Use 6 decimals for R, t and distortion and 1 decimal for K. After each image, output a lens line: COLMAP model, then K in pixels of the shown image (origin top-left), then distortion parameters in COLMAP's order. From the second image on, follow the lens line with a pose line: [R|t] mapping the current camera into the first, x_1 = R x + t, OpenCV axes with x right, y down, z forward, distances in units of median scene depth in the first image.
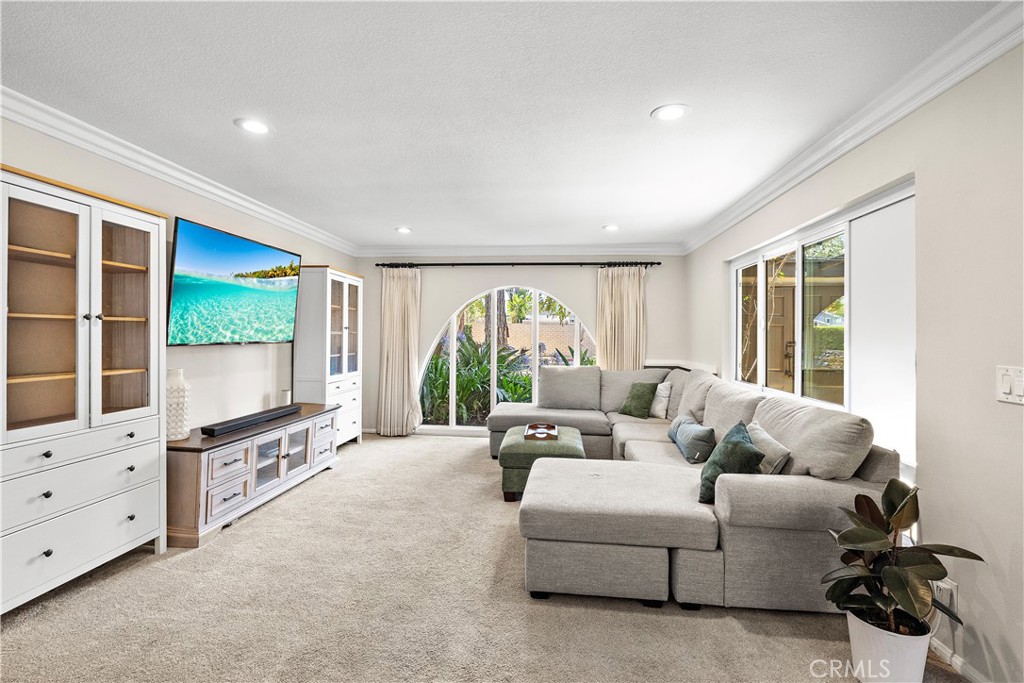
lens RADIAL K [[467.0, 0, 508.7], [0, 467.0, 332.1], [0, 0, 1]] dist [-0.001534, -0.000371]
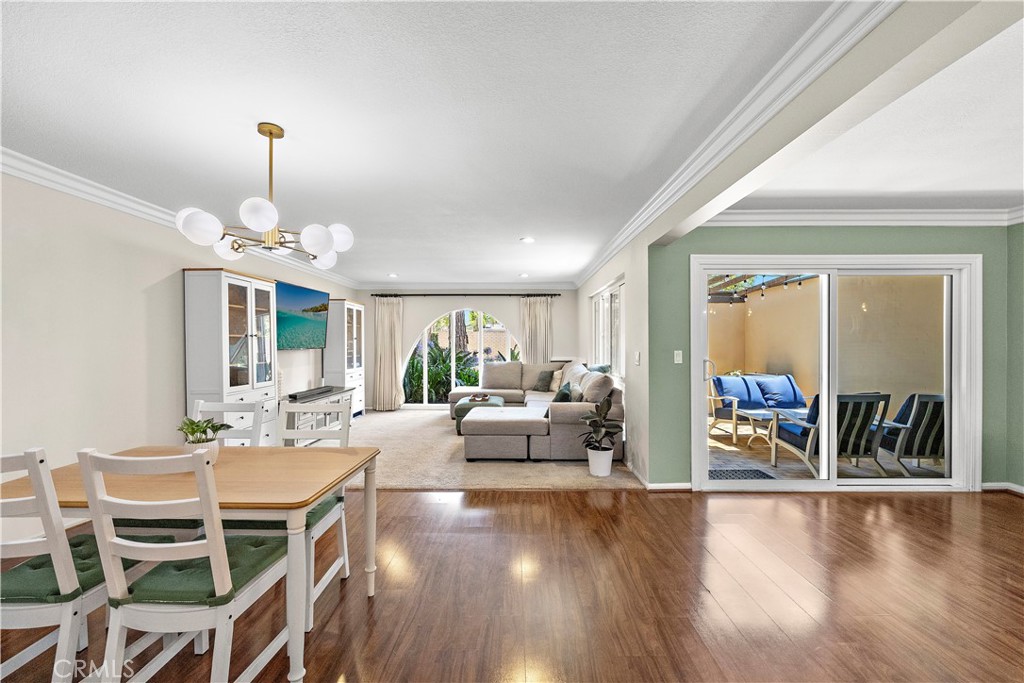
lens RADIAL K [[429.9, 0, 512.0], [0, 429.9, 341.5], [0, 0, 1]] dist [-0.000087, 0.000299]
pose [[0.995770, -0.011414, 0.091173, 0.037253], [0.010869, 0.999920, 0.006469, -0.002960], [-0.091240, -0.005450, 0.995814, -0.468120]]
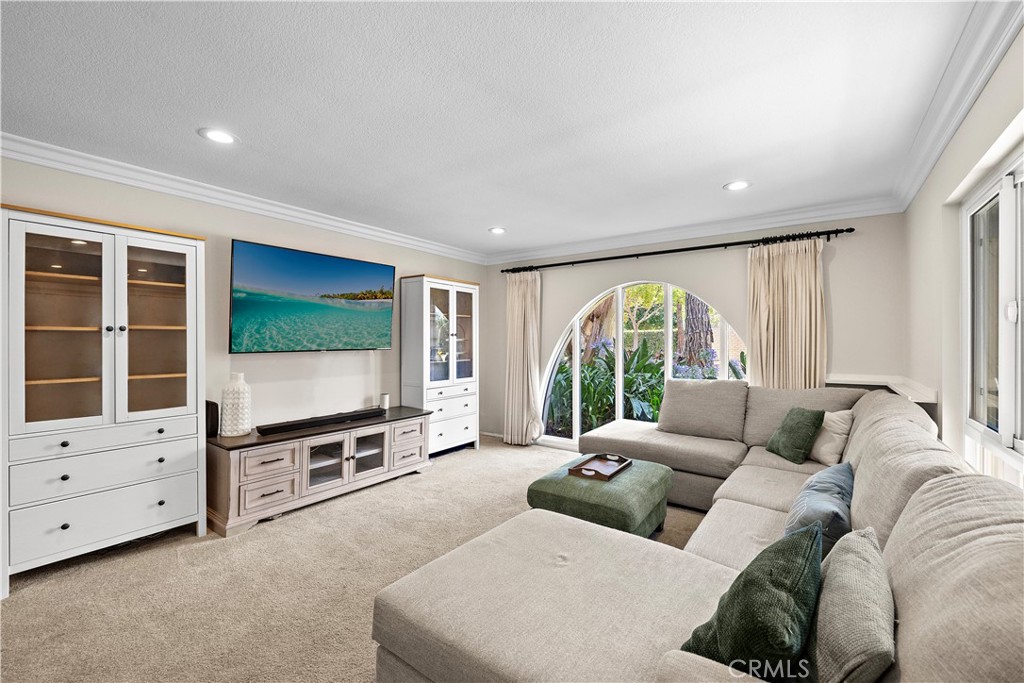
lens RADIAL K [[429.9, 0, 512.0], [0, 429.9, 341.5], [0, 0, 1]] dist [-0.000087, 0.000299]
pose [[0.867564, -0.009148, -0.497241, 0.235371], [0.012897, 0.999908, 0.004105, 0.003621], [0.497158, -0.009974, 0.867603, 0.257125]]
